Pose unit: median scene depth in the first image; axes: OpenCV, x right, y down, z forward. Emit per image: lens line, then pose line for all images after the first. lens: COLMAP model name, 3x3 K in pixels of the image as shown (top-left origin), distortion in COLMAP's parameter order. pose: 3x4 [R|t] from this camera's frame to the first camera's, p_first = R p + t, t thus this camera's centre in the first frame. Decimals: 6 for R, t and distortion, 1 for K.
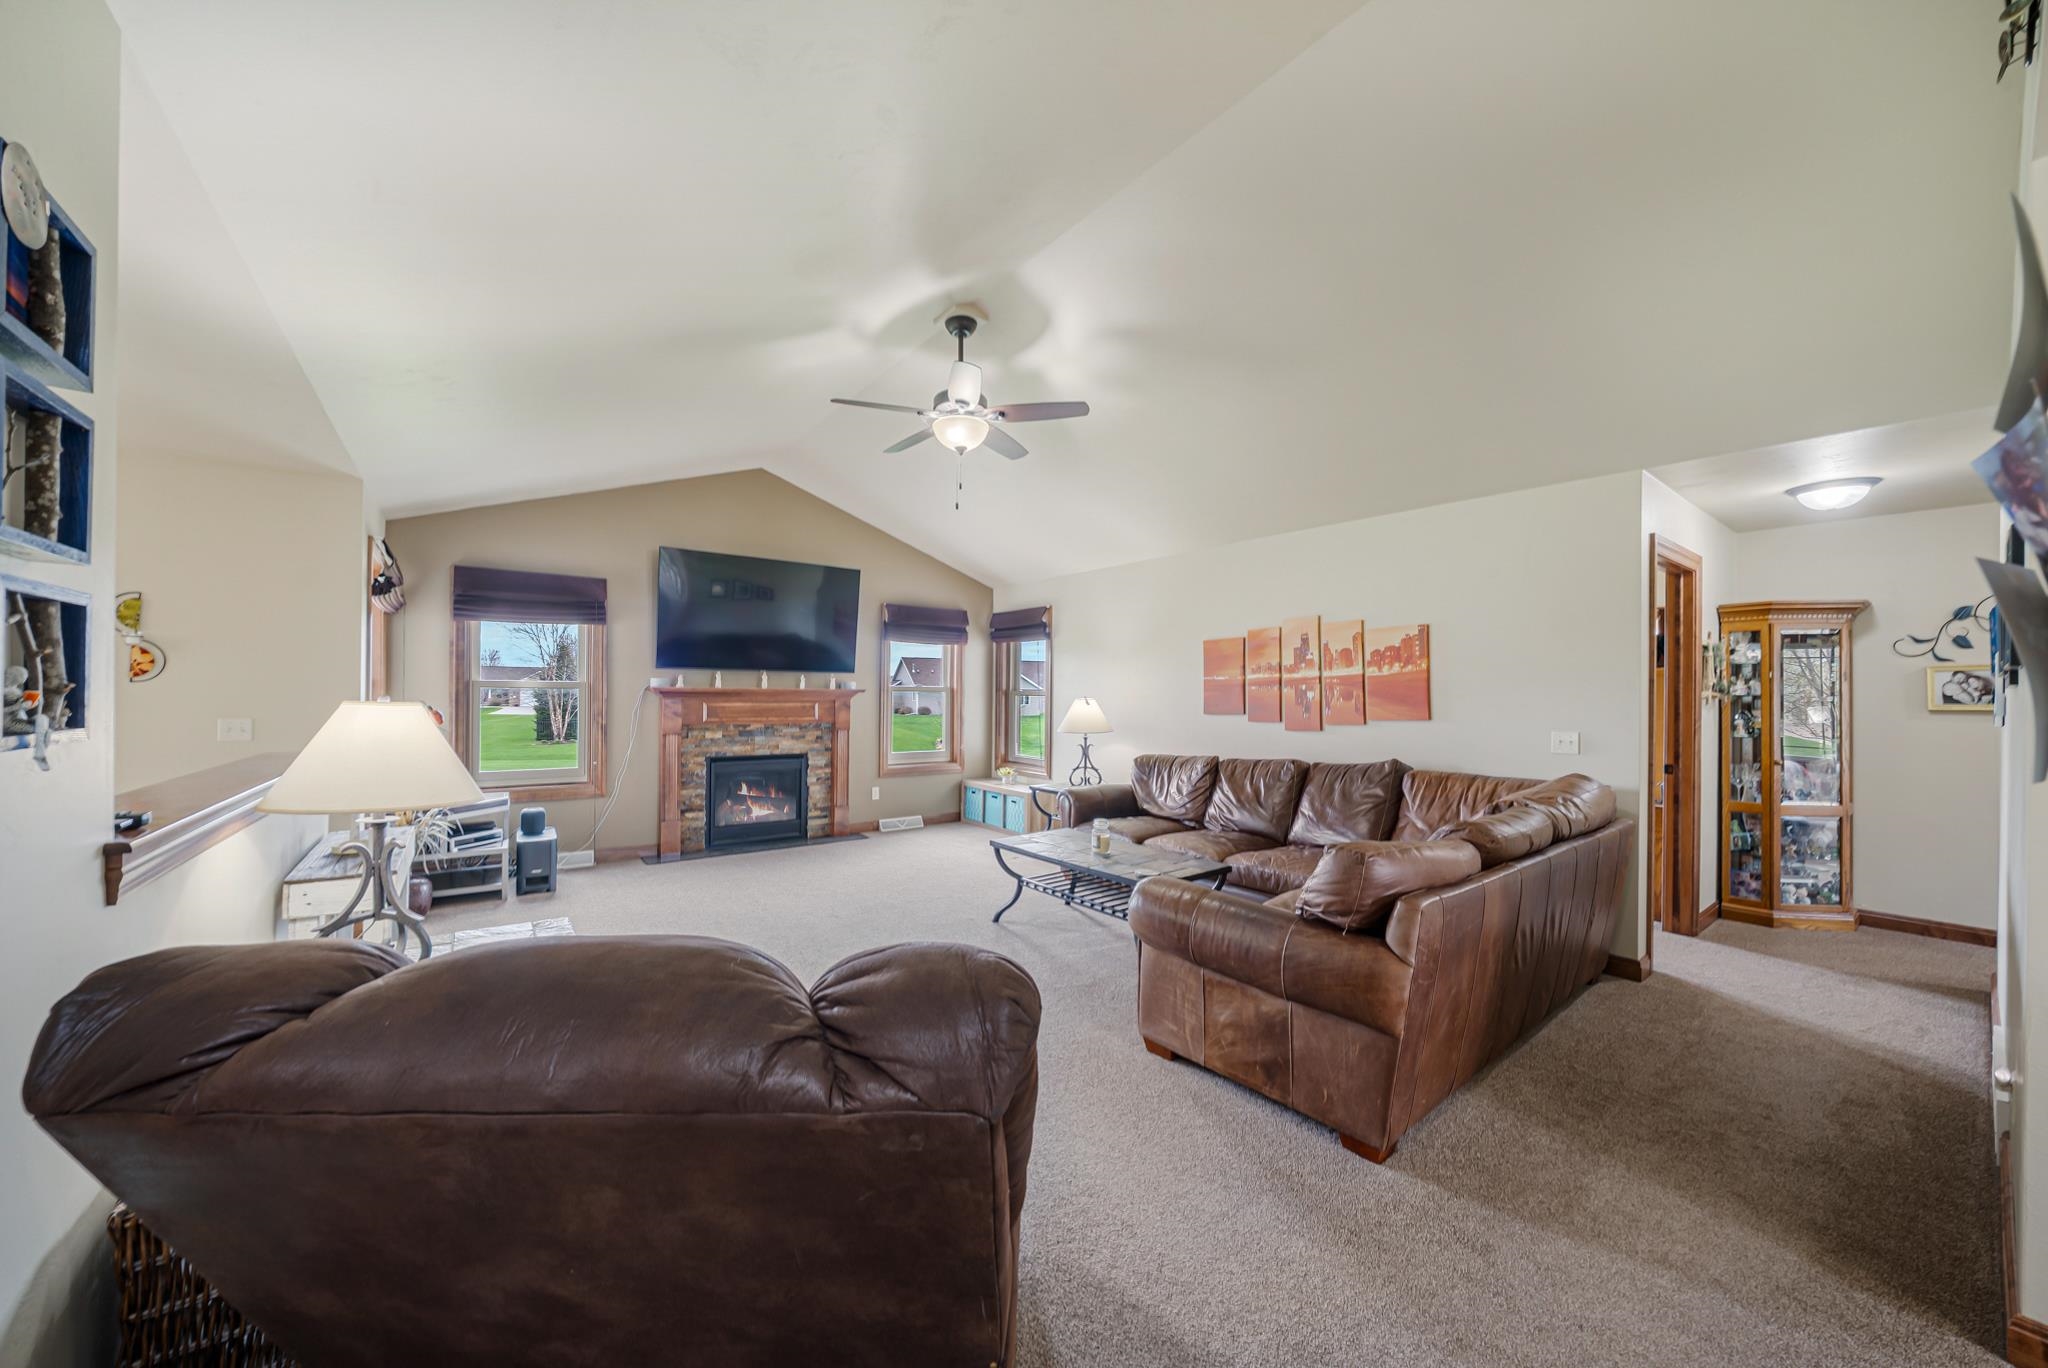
lens RADIAL K [[720.3, 0, 1018.2], [0, 720.3, 687.7], [0, 0, 1]] dist [-0.005031, 0.000256]
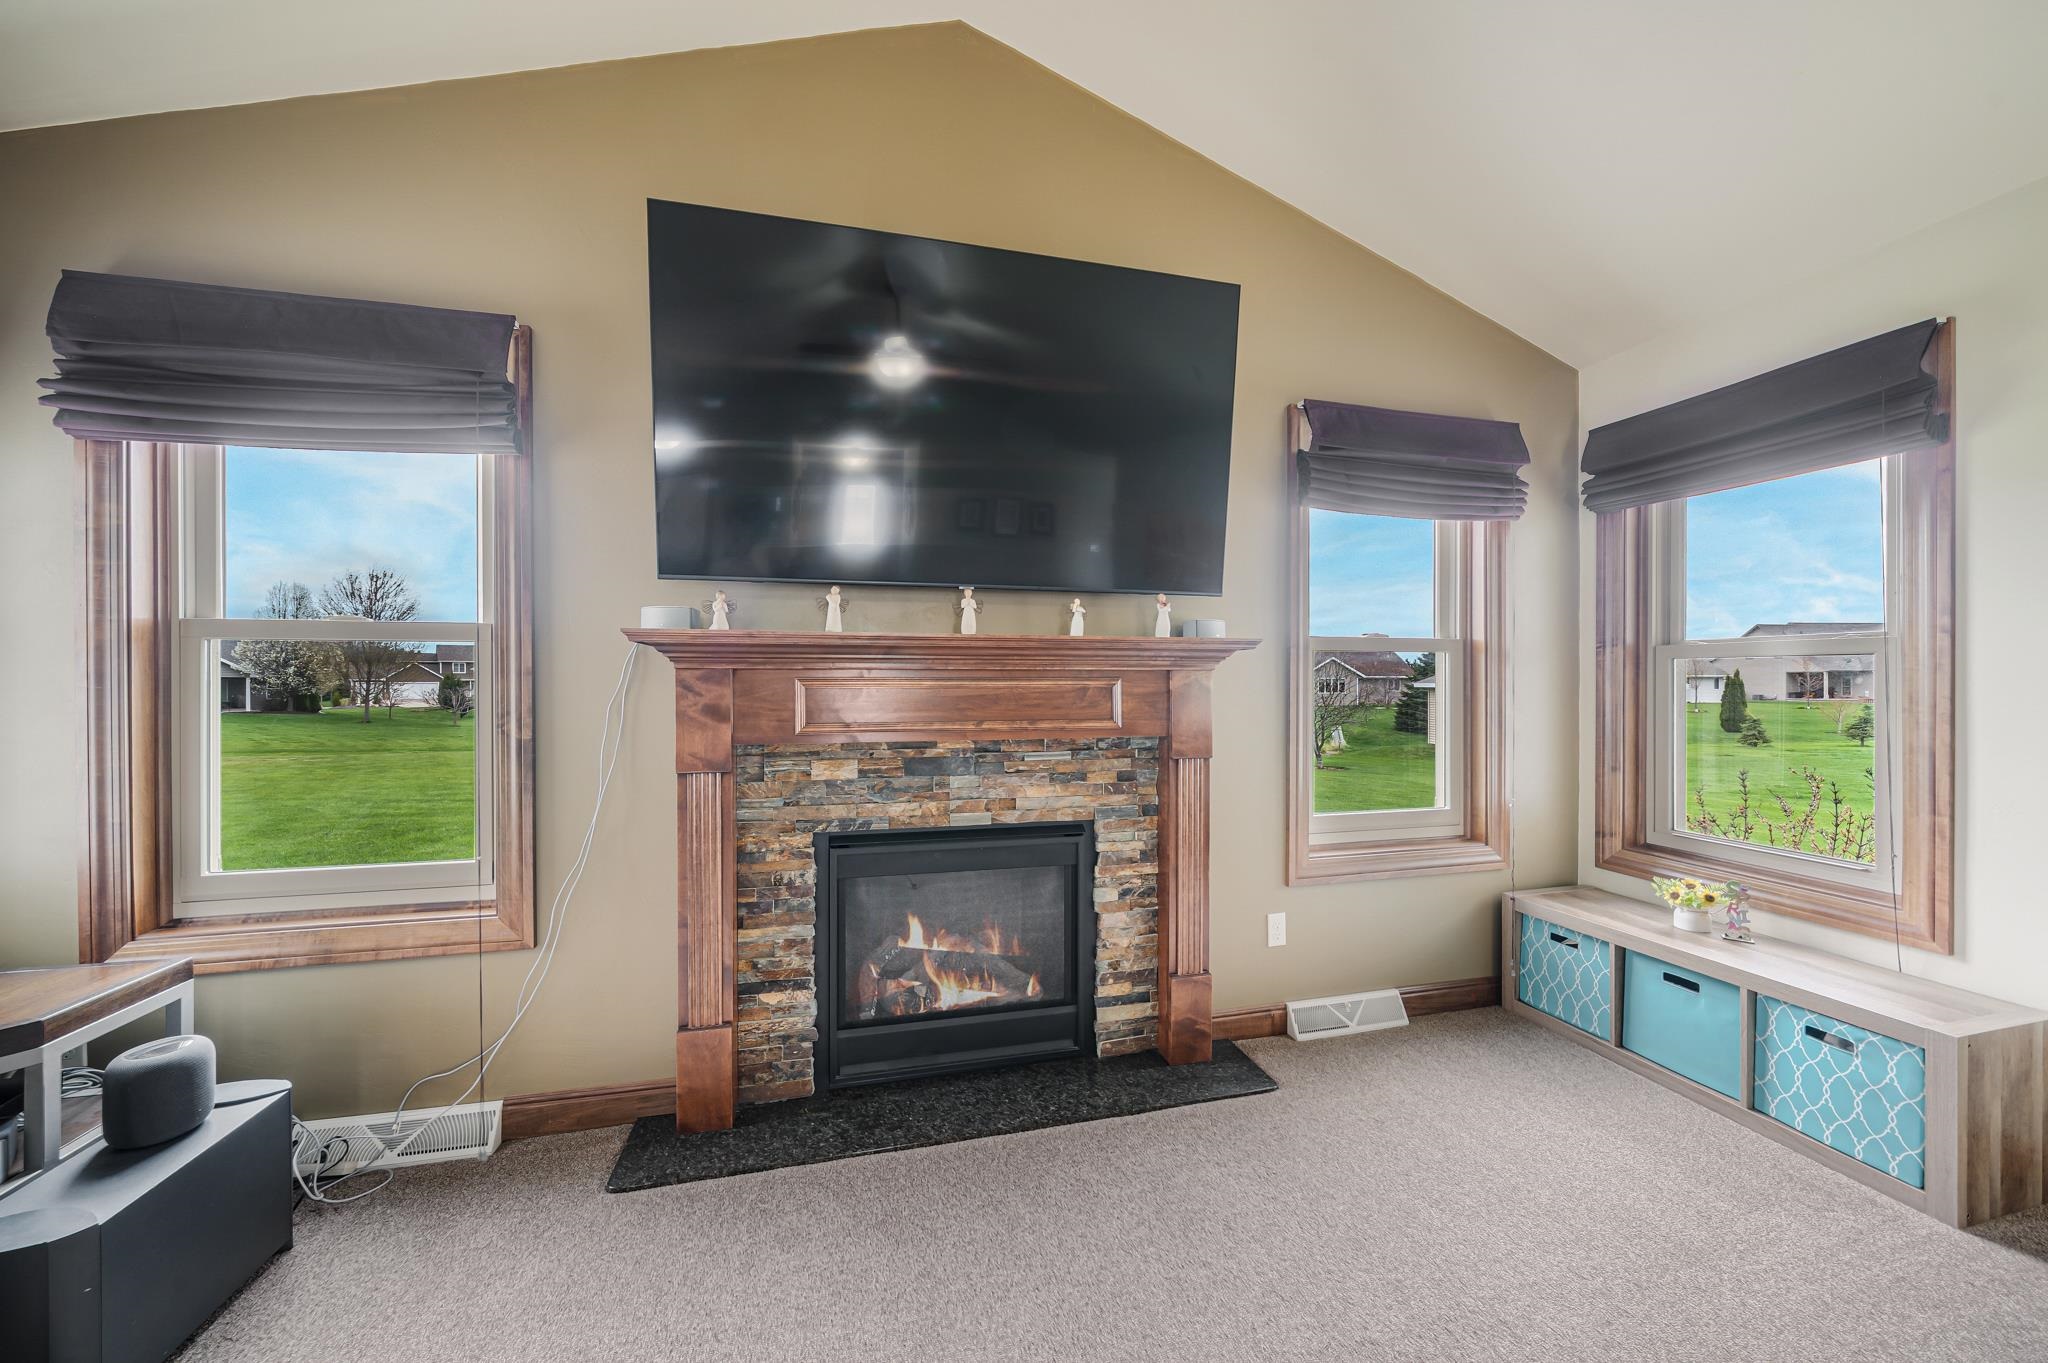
lens RADIAL K [[720.3, 0, 1018.4], [0, 720.3, 680.1], [0, 0, 1]] dist [-0.005031, 0.000256]
pose [[0.924638, -0.009326, -0.380733, -0.196462], [0.011831, 0.999921, 0.004238, 0.019915], [0.380664, -0.008423, 0.924675, 0.676098]]
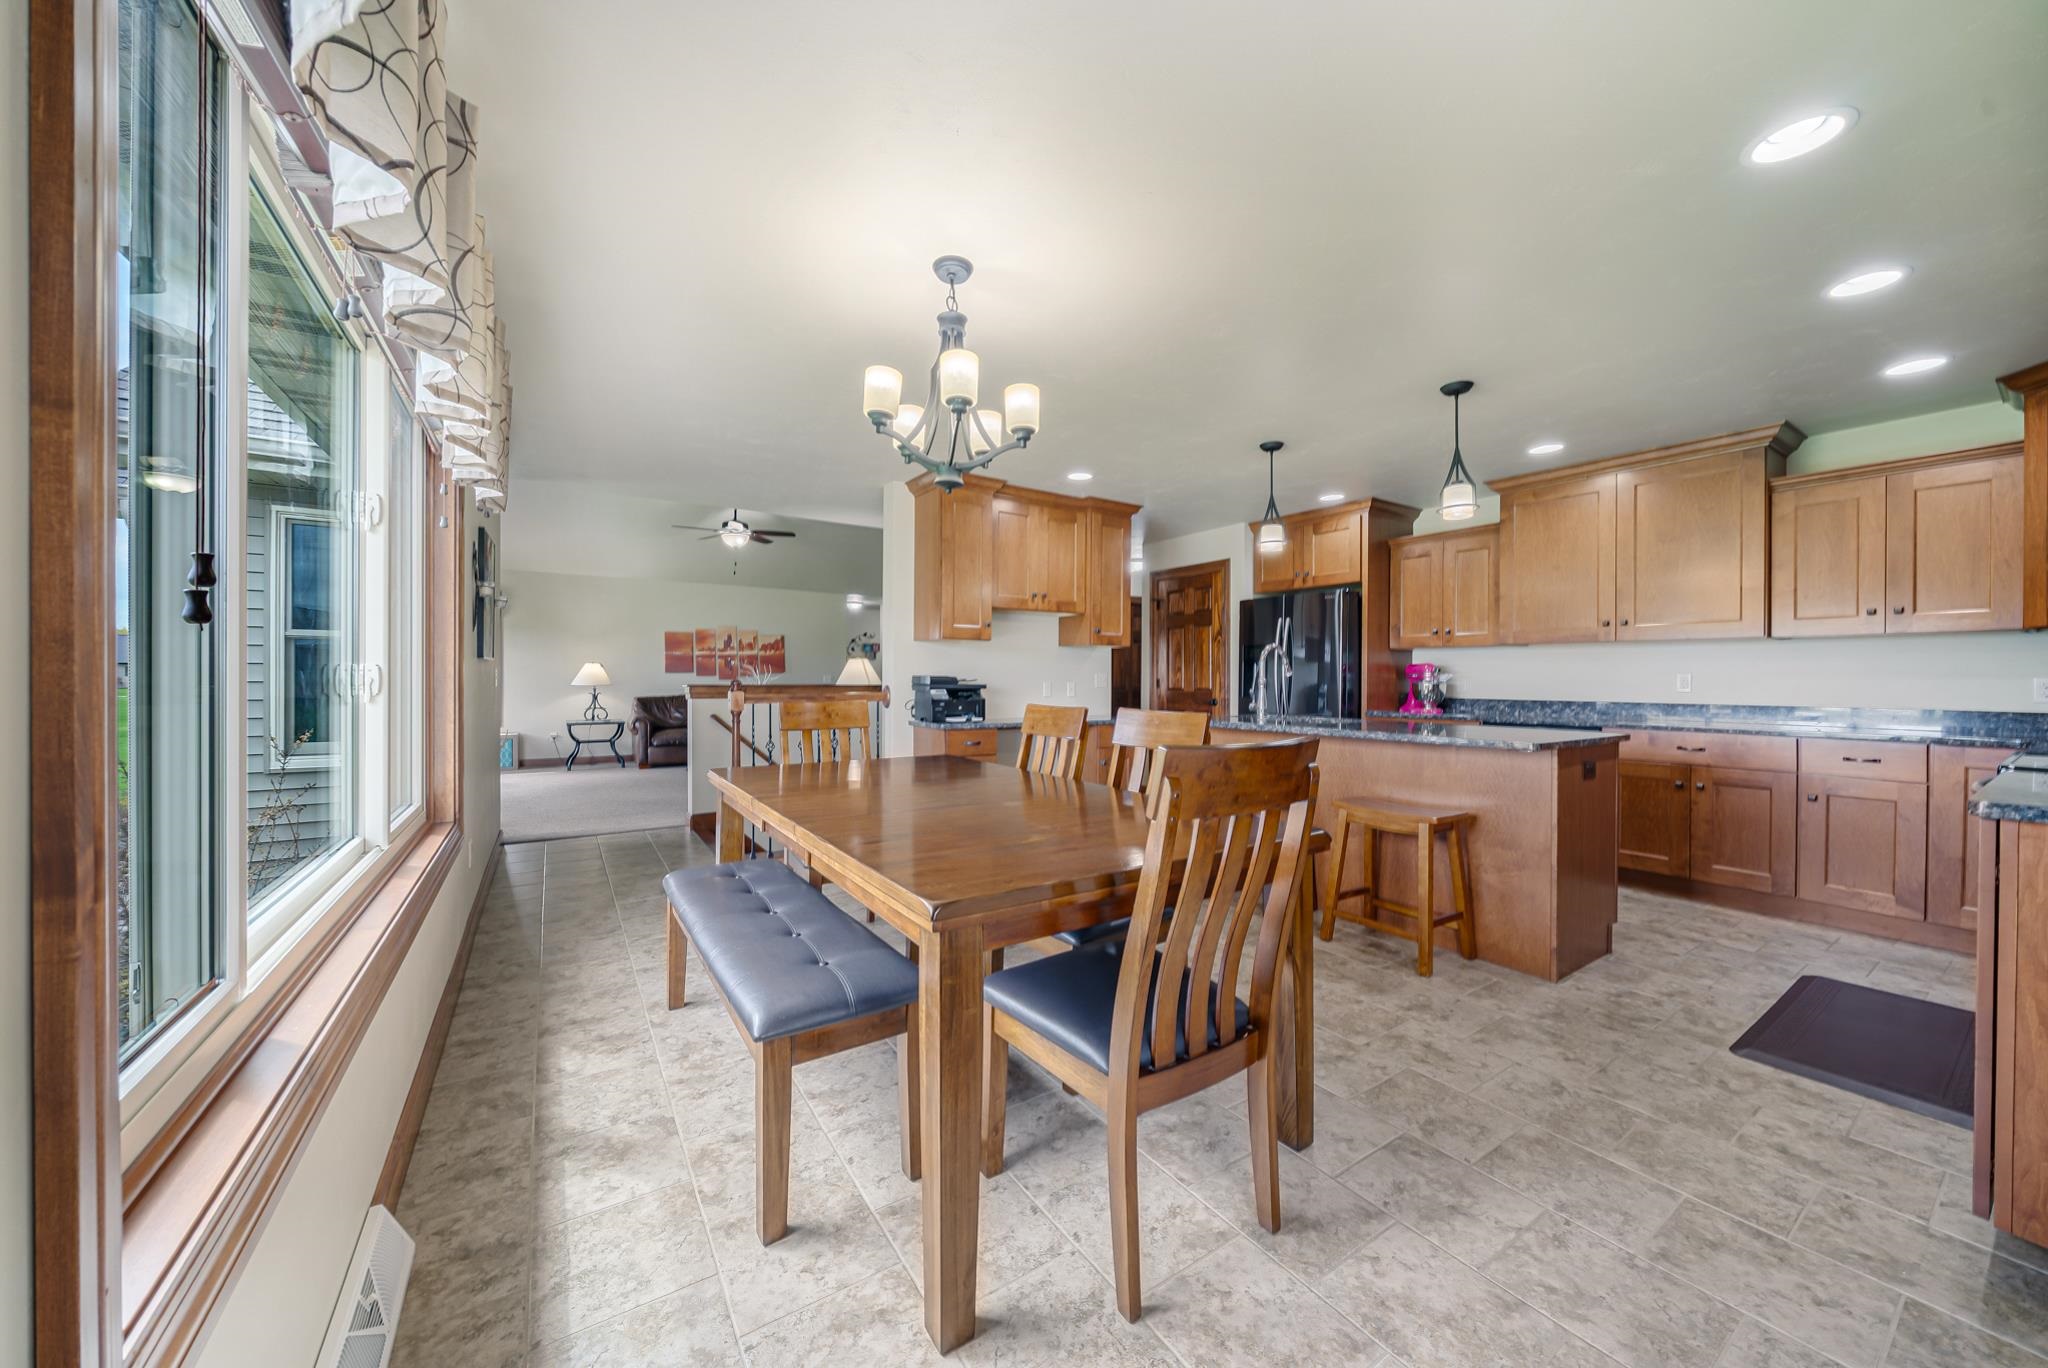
lens RADIAL K [[720.3, 0, 1041.3], [0, 720.3, 687.4], [0, 0, 1]] dist [-0.005031, 0.000256]
pose [[0.044568, -0.011677, 0.998938, -1.361265], [-0.003009, 0.999926, 0.011823, 0.044549], [-0.999002, -0.003533, 0.044530, -0.028372]]
